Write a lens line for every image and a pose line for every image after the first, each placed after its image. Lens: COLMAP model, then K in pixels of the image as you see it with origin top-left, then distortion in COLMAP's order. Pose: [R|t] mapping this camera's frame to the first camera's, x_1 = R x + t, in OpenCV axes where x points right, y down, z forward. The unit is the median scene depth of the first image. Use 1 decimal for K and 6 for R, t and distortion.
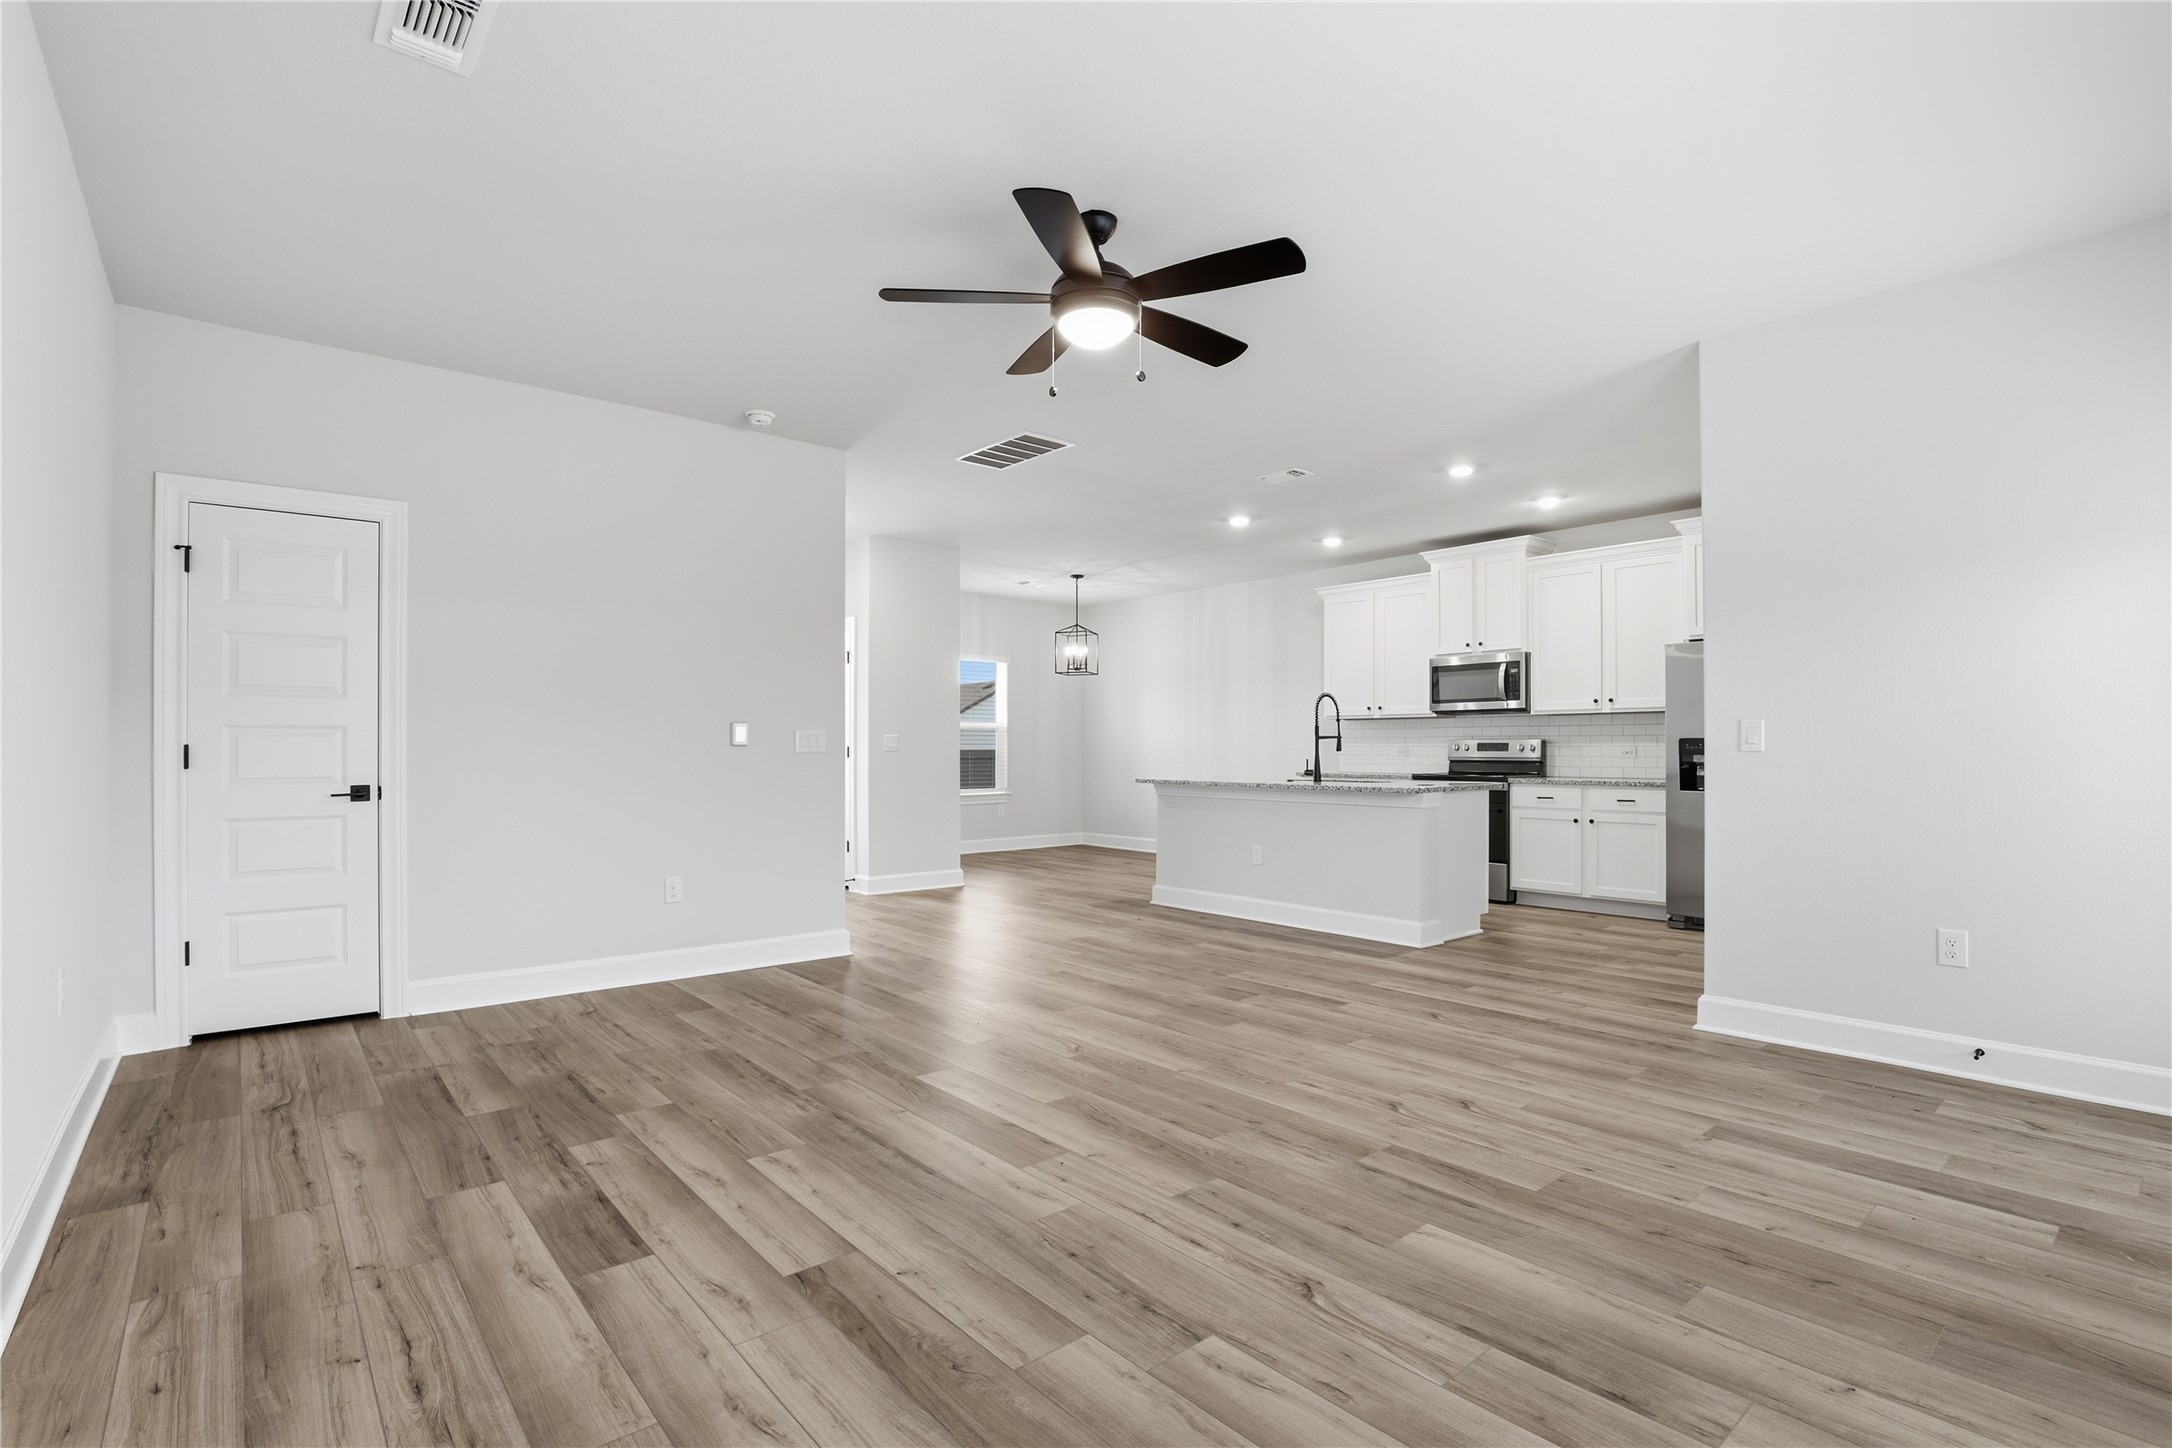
lens RADIAL K [[1006.3, 0, 1069.1], [0, 1006.3, 744.7], [0, 0, 1]] dist [-0.031572, 0.006842]
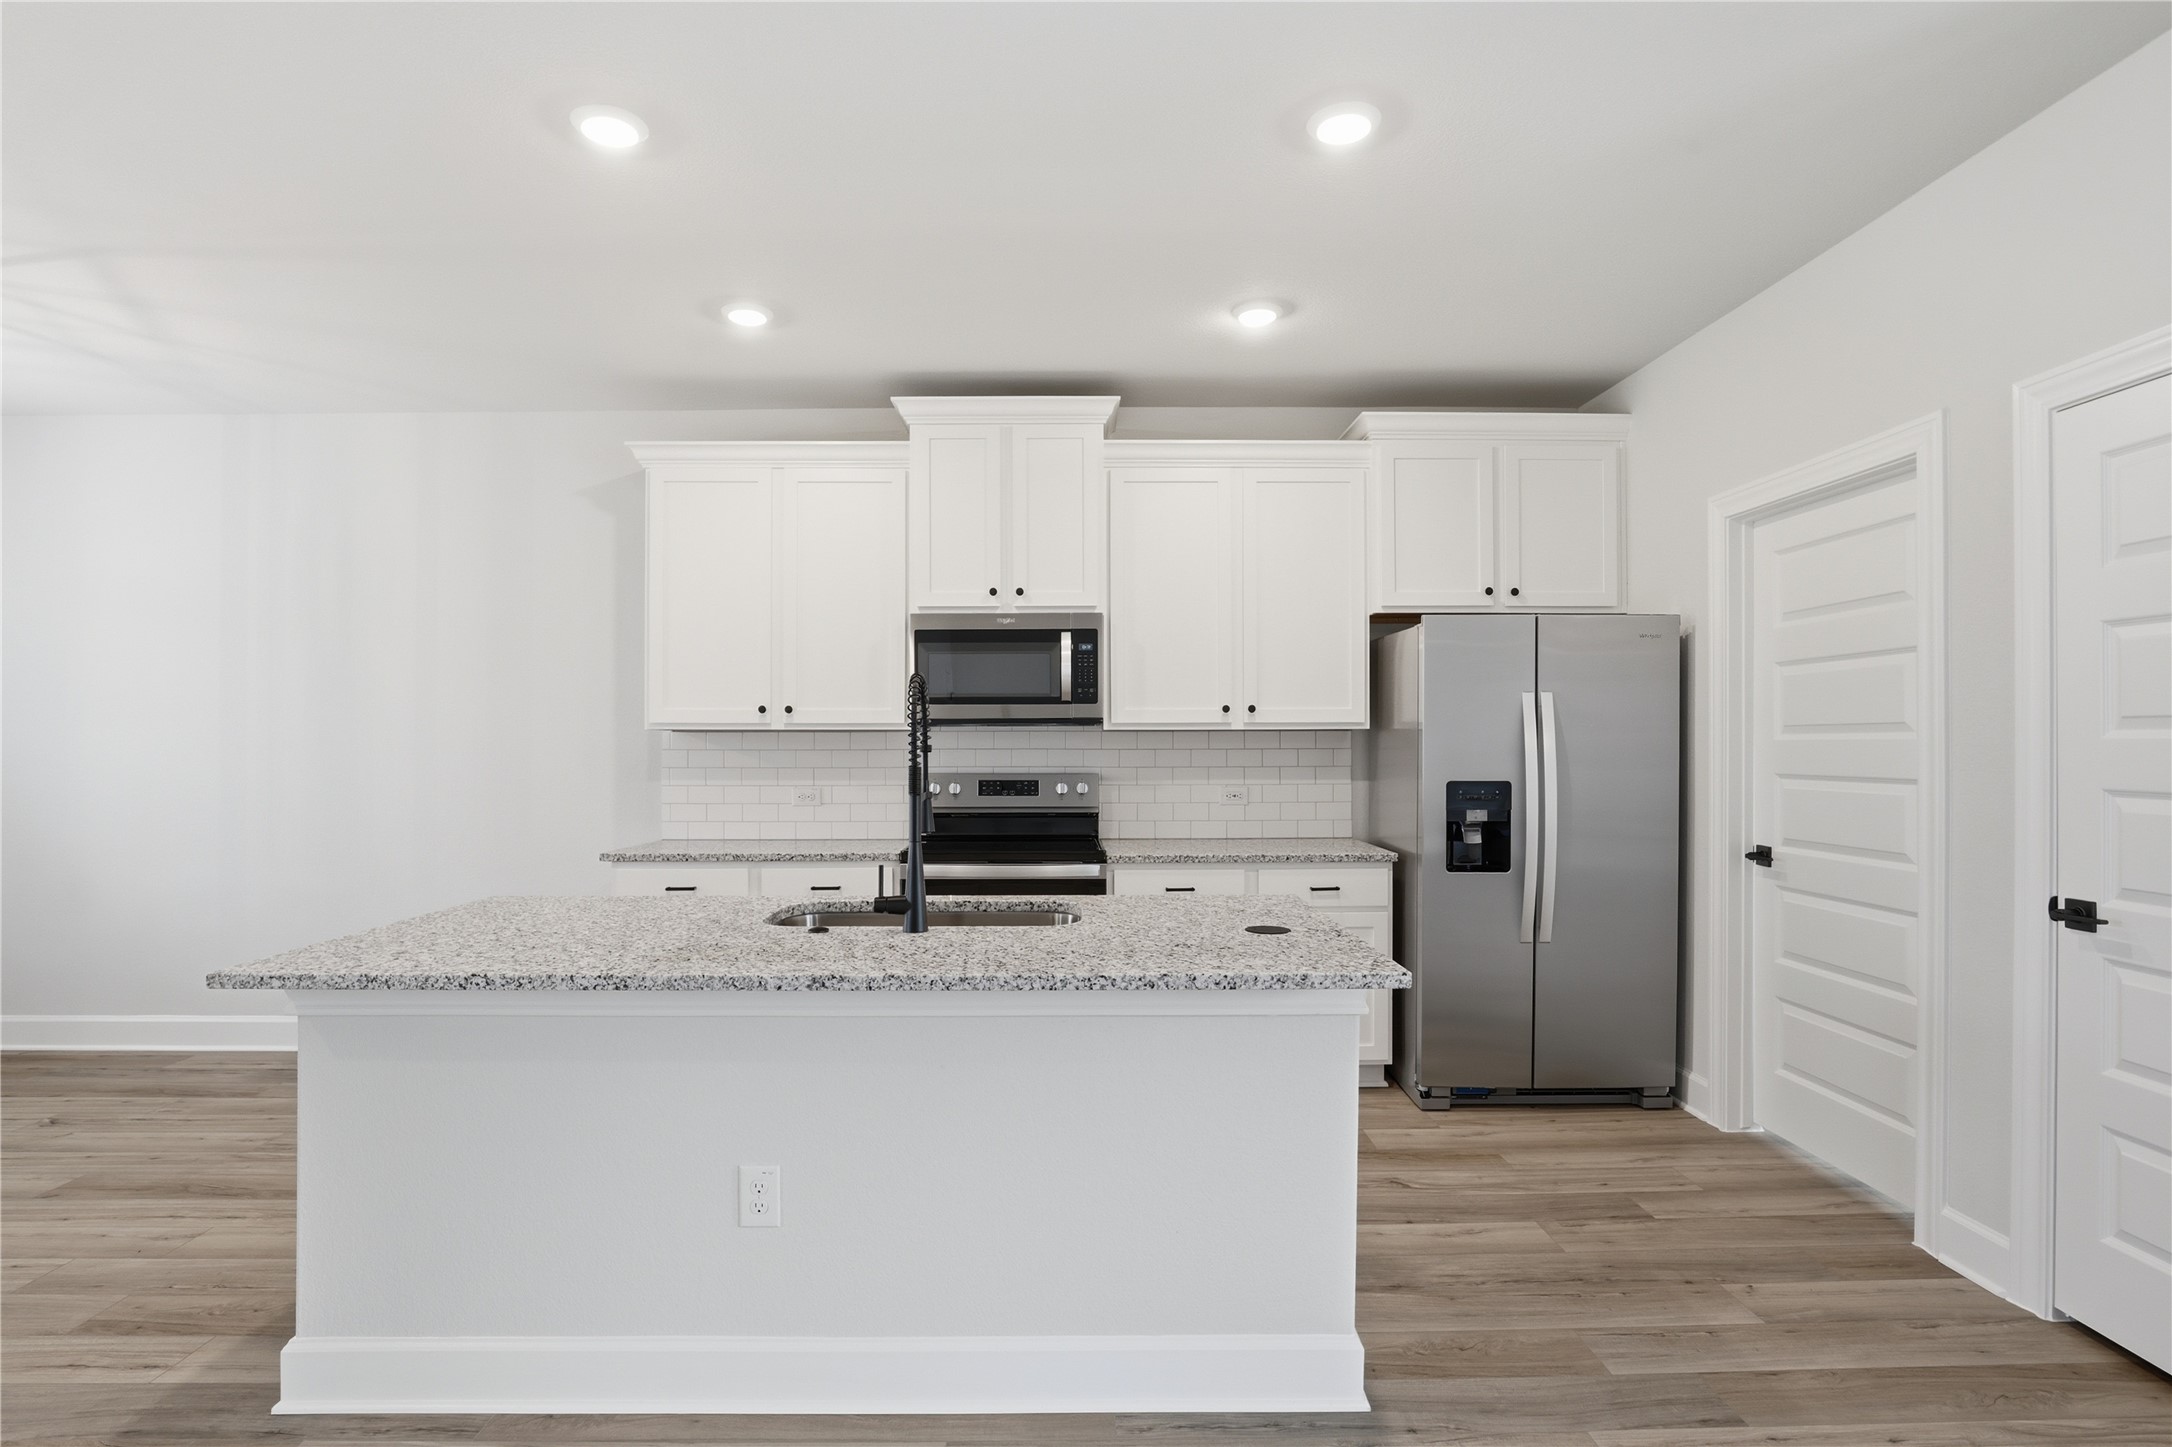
lens RADIAL K [[1085.7, 0, 1072.4], [0, 1085.7, 739.9], [0, 0, 1]] dist [-0.030145, 0.009977]
pose [[0.630334, -0.002789, 0.776319, -0.013877], [0.000682, 0.999995, 0.003039, -0.057552], [-0.776324, -0.001386, 0.630333, 1.386966]]
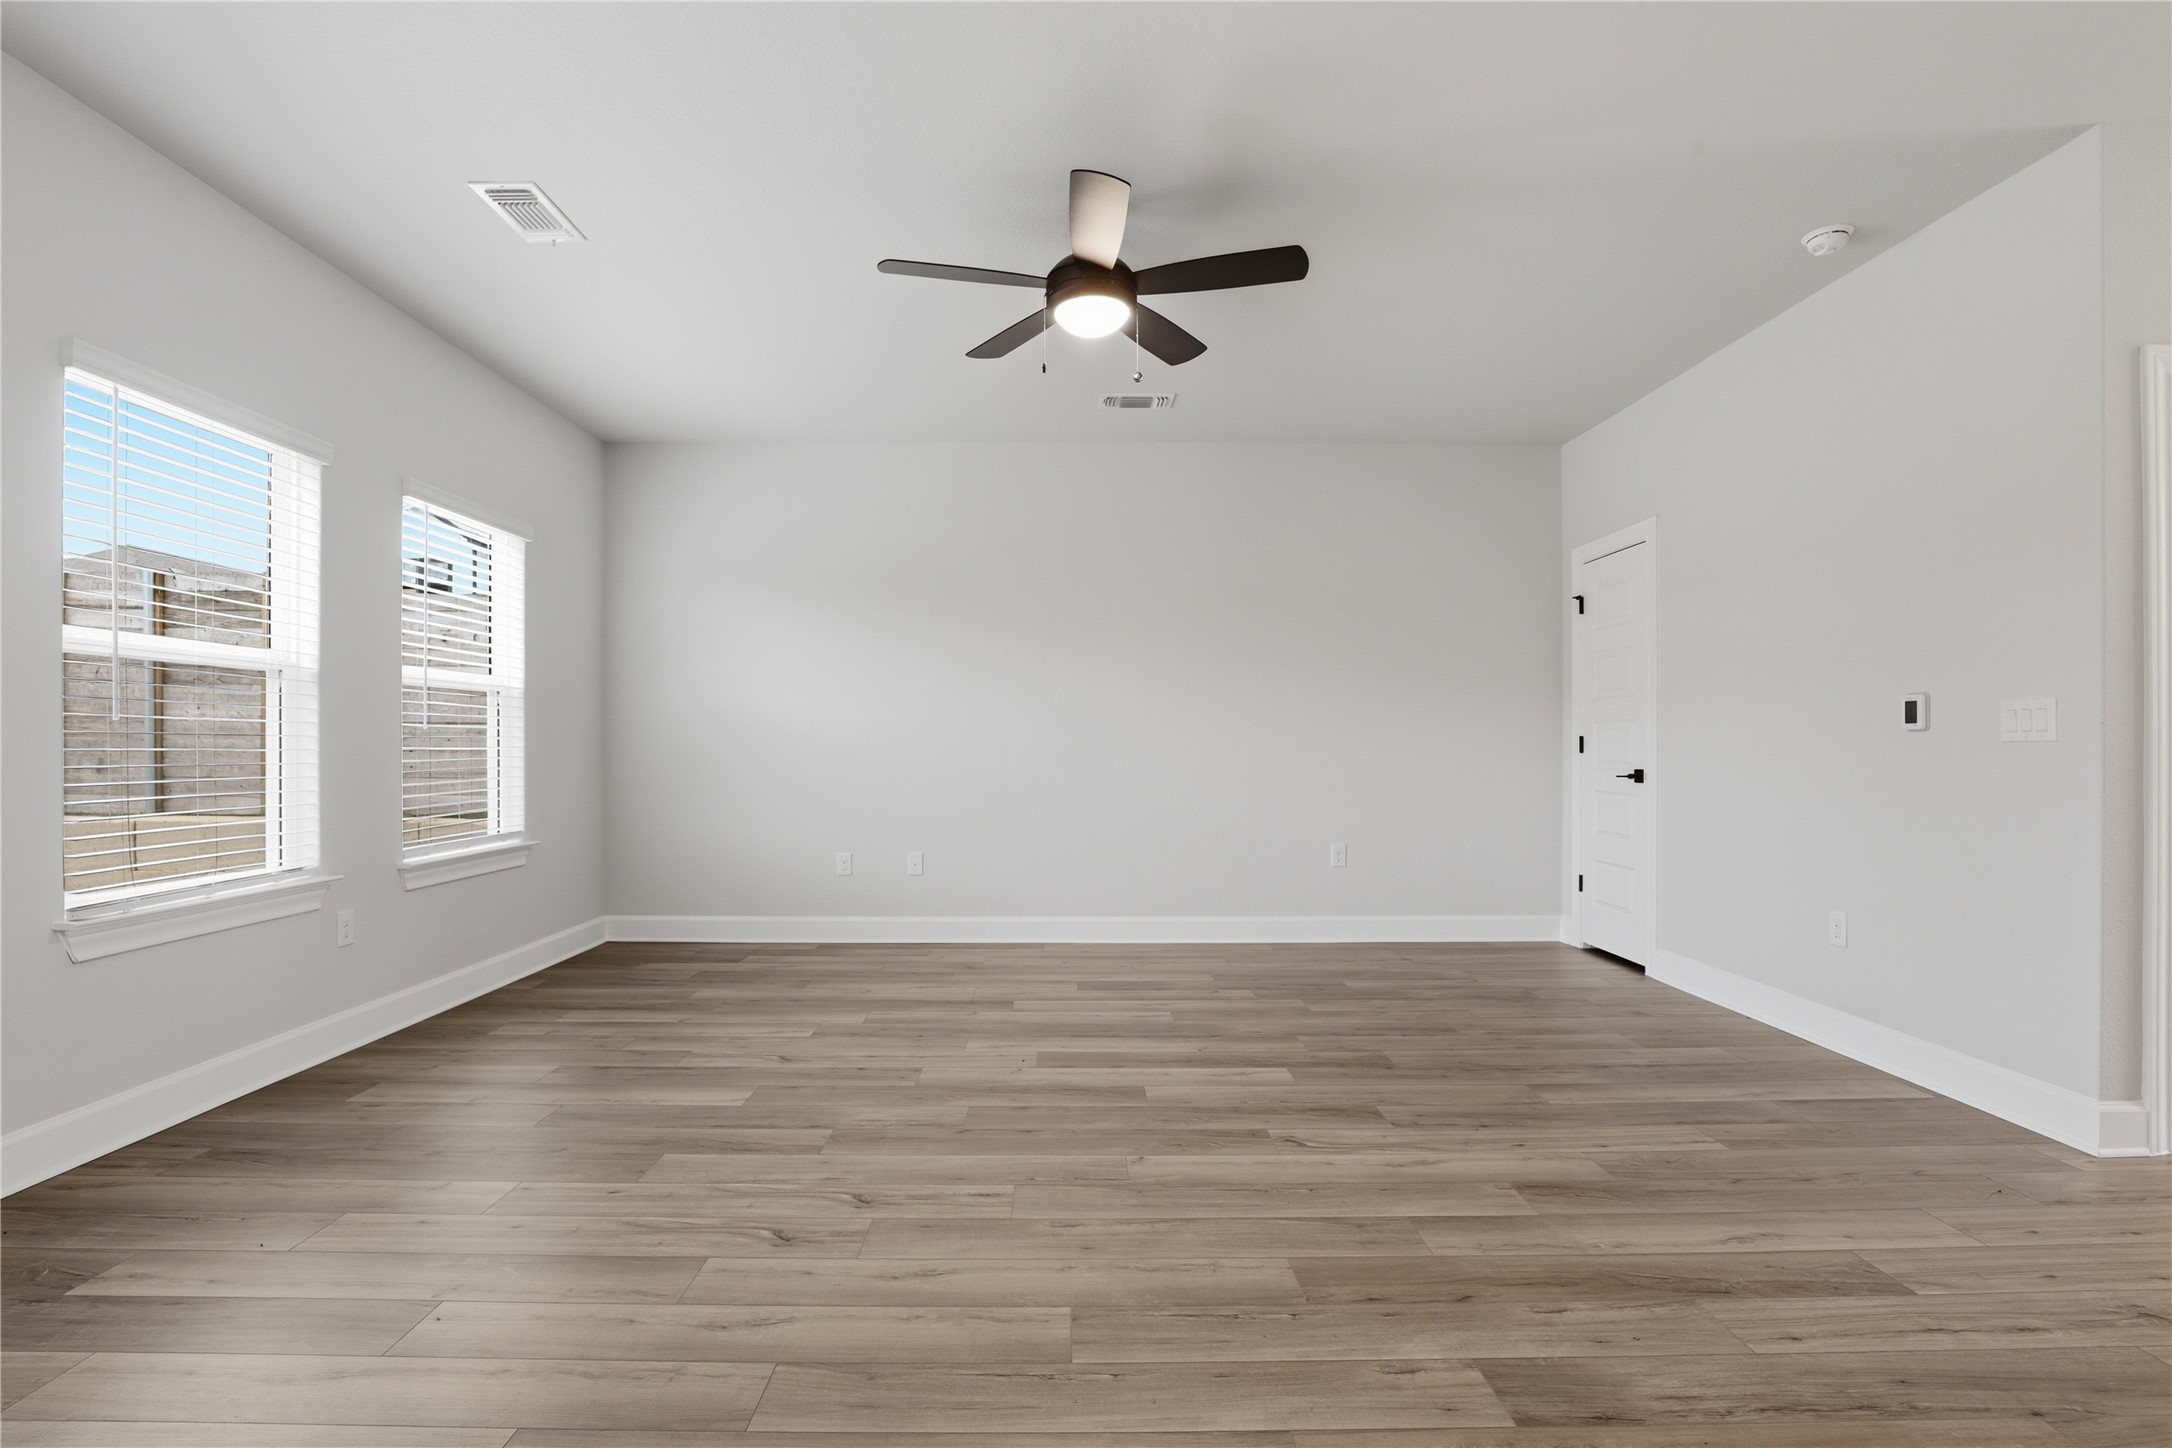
lens RADIAL K [[1011.2, 0, 1081.9], [0, 1011.2, 739.6], [0, 0, 1]] dist [-0.029836, 0.005085]
pose [[-0.630112, -0.005782, -0.776483, 0.742182], [0.001911, 0.999958, -0.008997, 0.017533], [0.776502, -0.007153, -0.630074, 1.470917]]
